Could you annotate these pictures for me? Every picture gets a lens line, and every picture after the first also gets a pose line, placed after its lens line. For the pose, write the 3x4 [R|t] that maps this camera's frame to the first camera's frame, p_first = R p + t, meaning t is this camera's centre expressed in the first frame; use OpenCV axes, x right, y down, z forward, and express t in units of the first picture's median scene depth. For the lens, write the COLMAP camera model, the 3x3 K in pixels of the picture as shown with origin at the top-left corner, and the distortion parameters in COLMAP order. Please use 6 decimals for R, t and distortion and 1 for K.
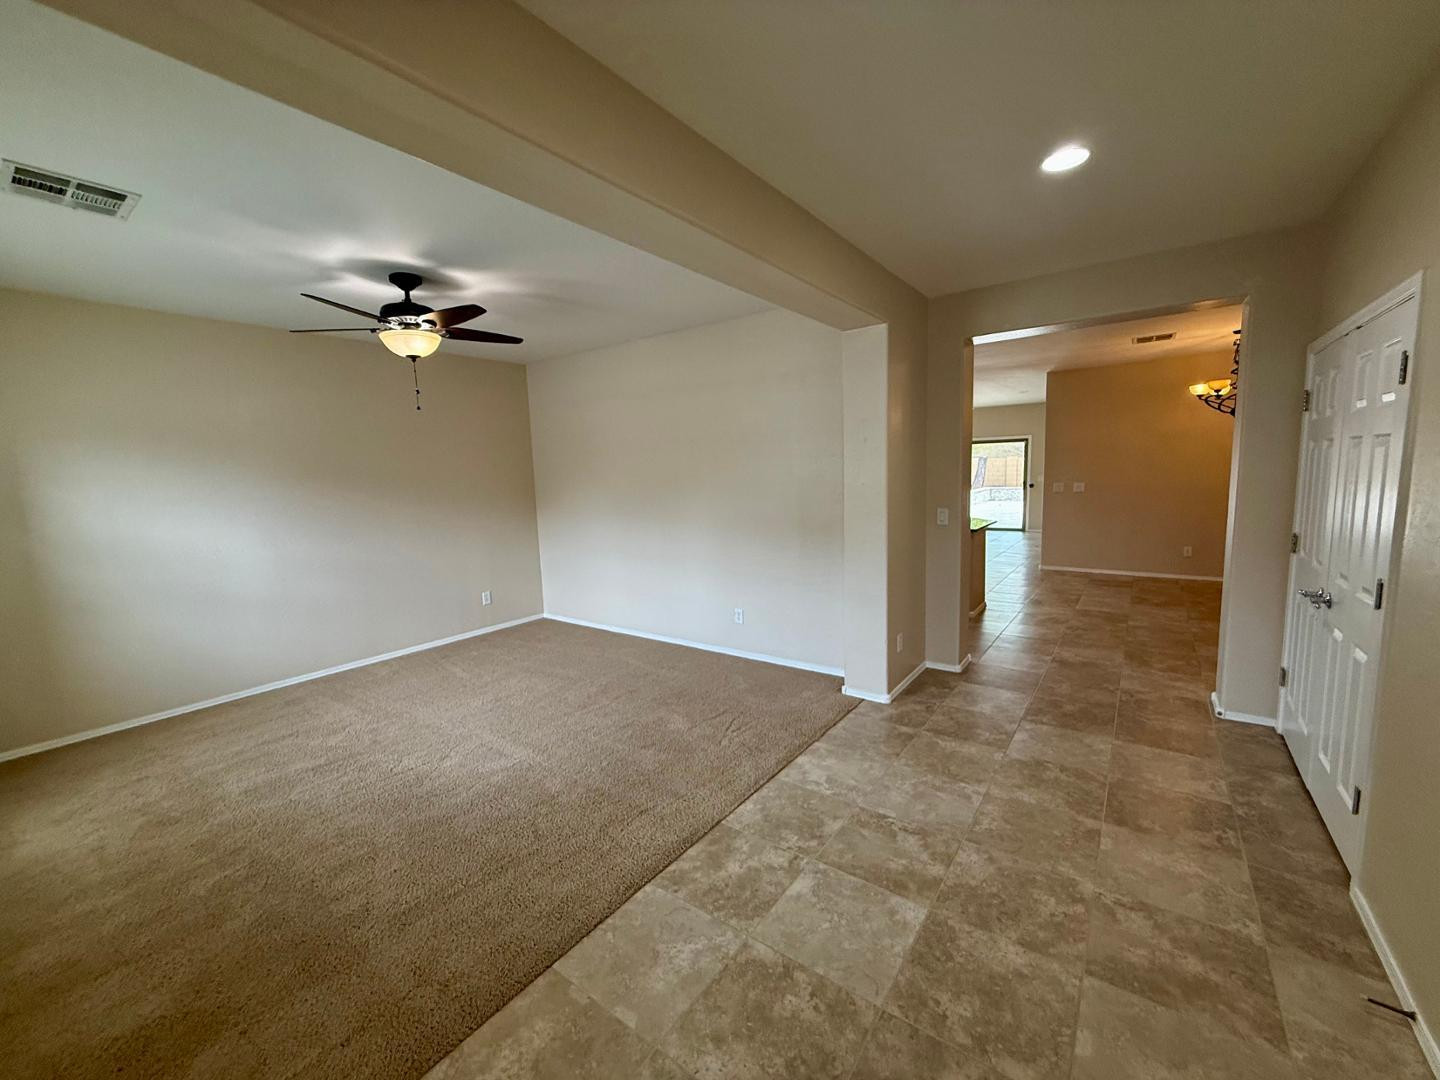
lens RADIAL K [[571.5, 0, 719.4], [0, 571.5, 536.5], [0, 0, 1]] dist [-0.001005, -0.000401]
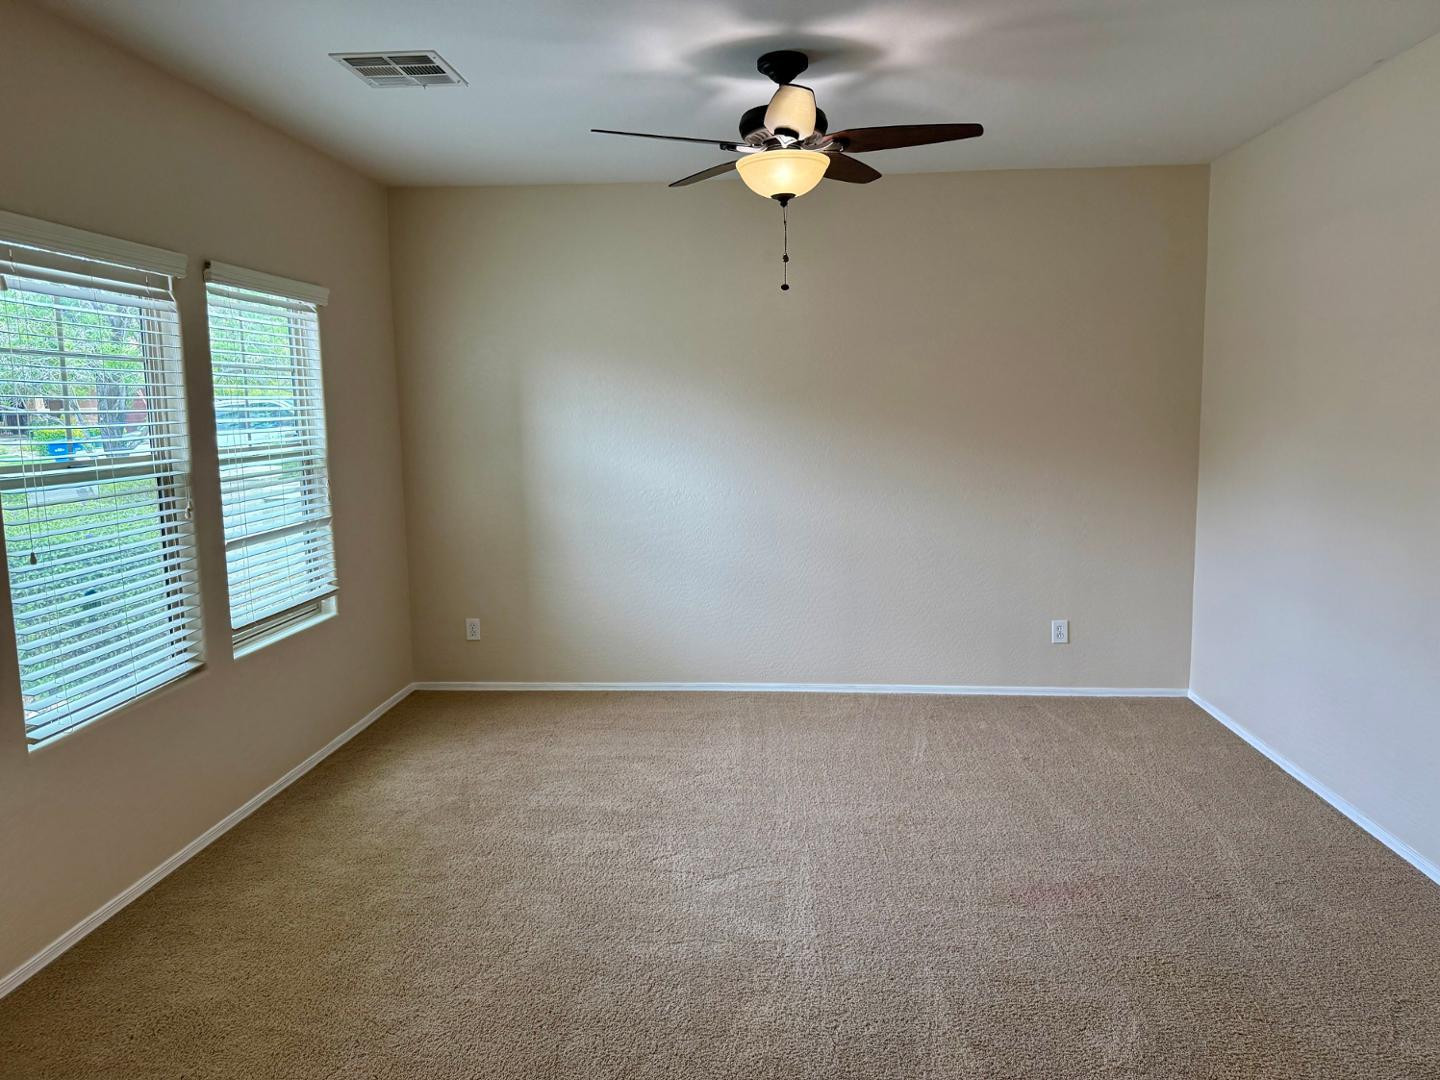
lens RADIAL K [[1020.3, 0, 721.1], [0, 1020.3, 542.0], [0, 0, 1]] dist [0.036181, -0.008646]
pose [[0.540932, 0.142478, -0.828910, 0.336701], [-0.102892, 0.989355, 0.102911, -0.066369], [0.834749, 0.029620, 0.549833, 0.372666]]
